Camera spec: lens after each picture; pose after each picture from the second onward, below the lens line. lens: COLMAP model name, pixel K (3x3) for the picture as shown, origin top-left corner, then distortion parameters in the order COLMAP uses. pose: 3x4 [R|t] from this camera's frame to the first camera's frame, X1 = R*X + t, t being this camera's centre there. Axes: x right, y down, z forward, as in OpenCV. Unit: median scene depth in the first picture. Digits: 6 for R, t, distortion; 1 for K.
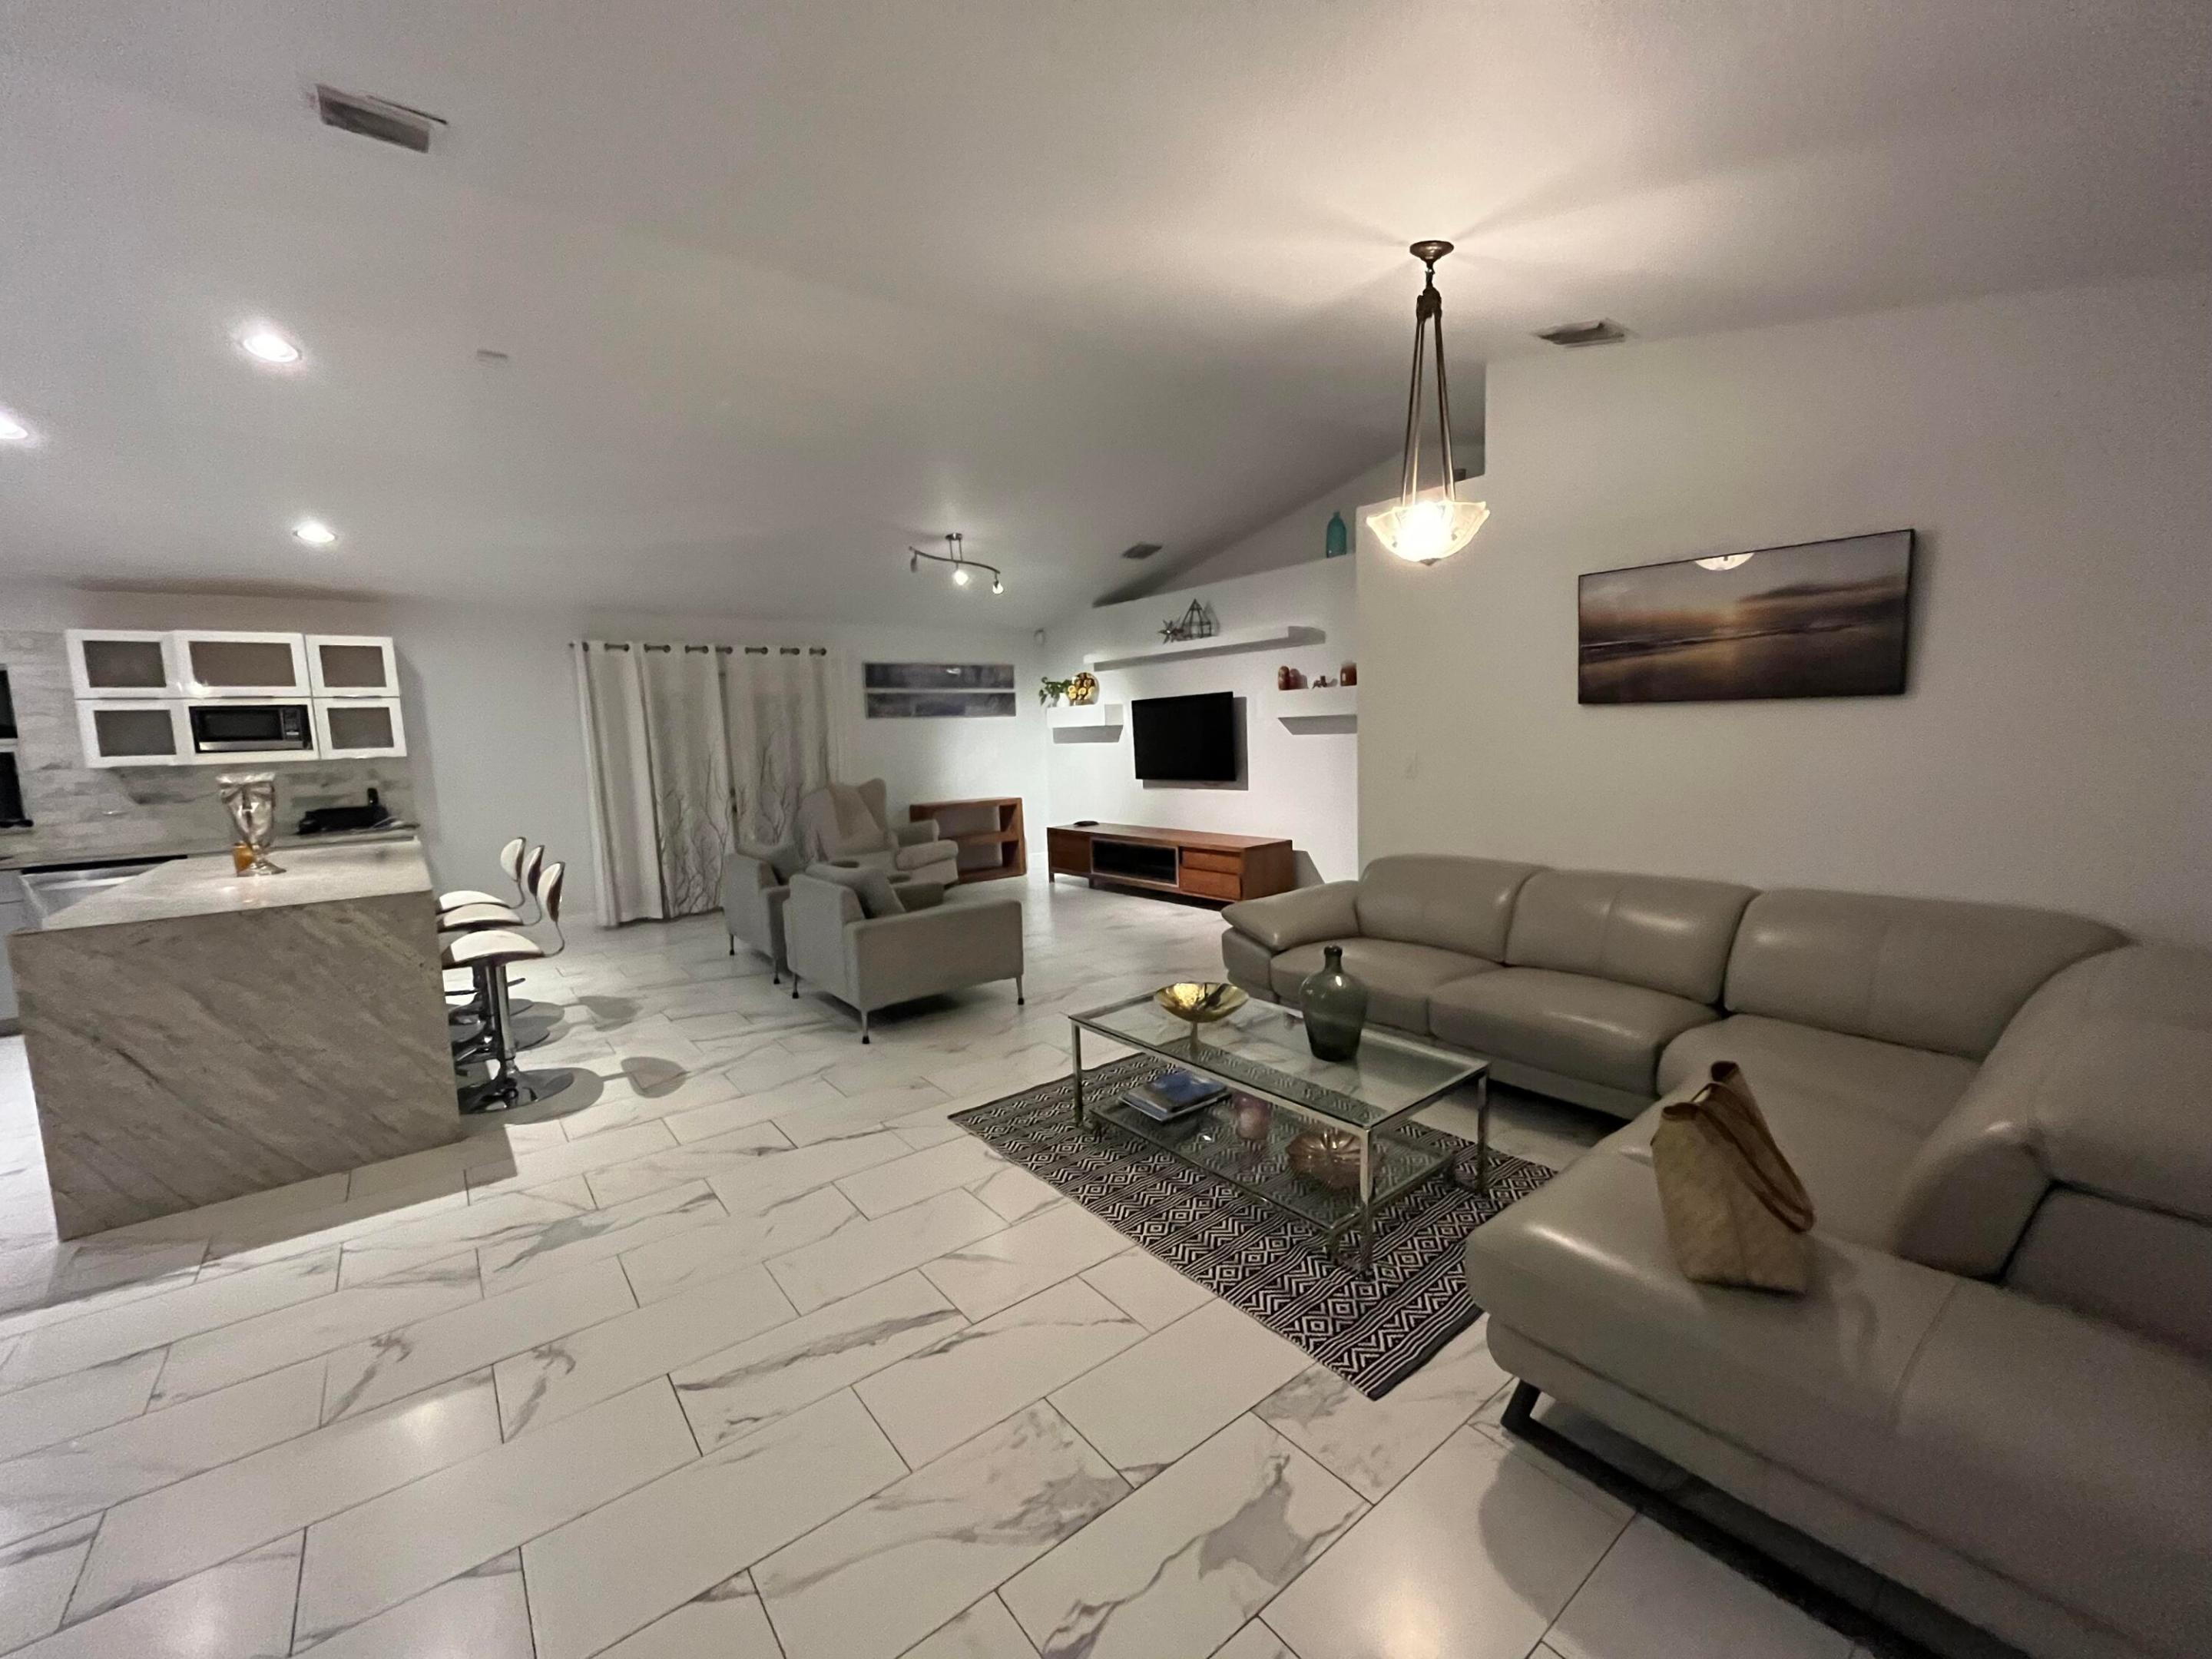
lens RADIAL K [[896.1, 0, 1102.6], [0, 896.1, 832.1], [0, 0, 1]] dist [-0.000782, -0.001102]
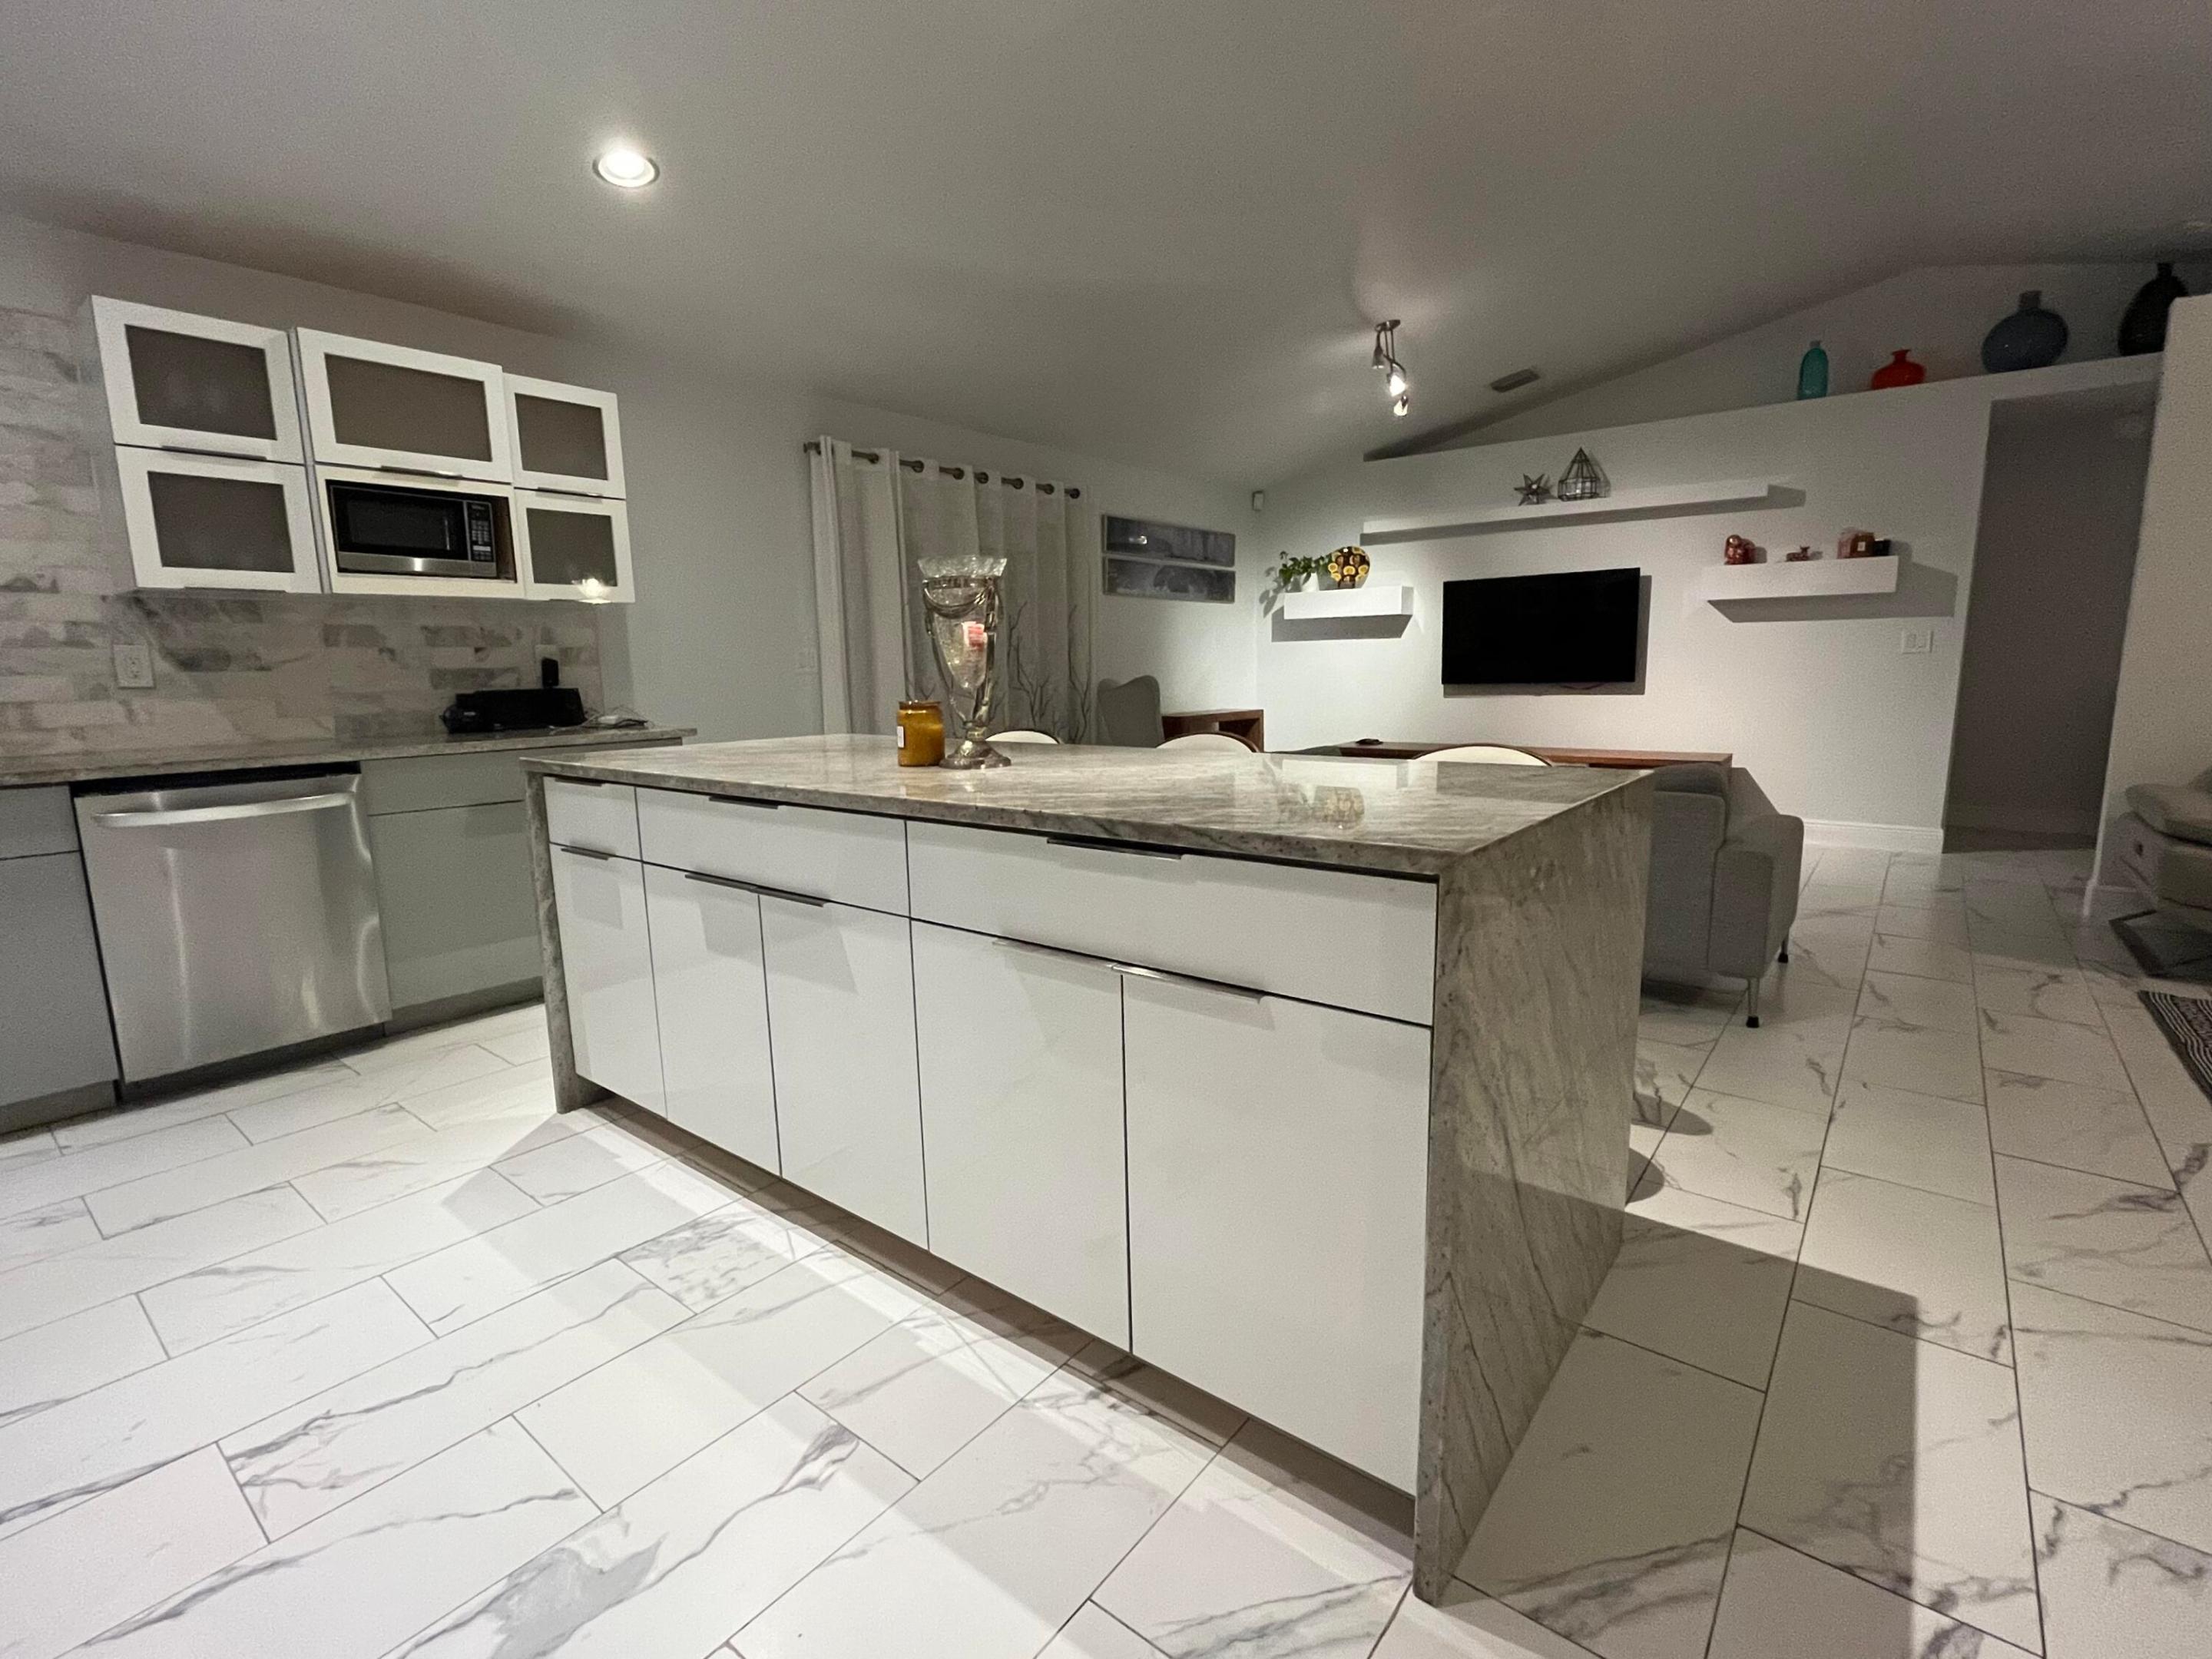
lens RADIAL K [[1028.1, 0, 1098.2], [0, 1028.1, 825.7], [0, 0, 1]] dist [-0.005733, 0.001339]
pose [[0.972824, -0.017215, 0.230905, -0.735359], [0.008687, 0.999244, 0.037898, 0.043983], [-0.231383, -0.034862, 0.972238, 0.308134]]
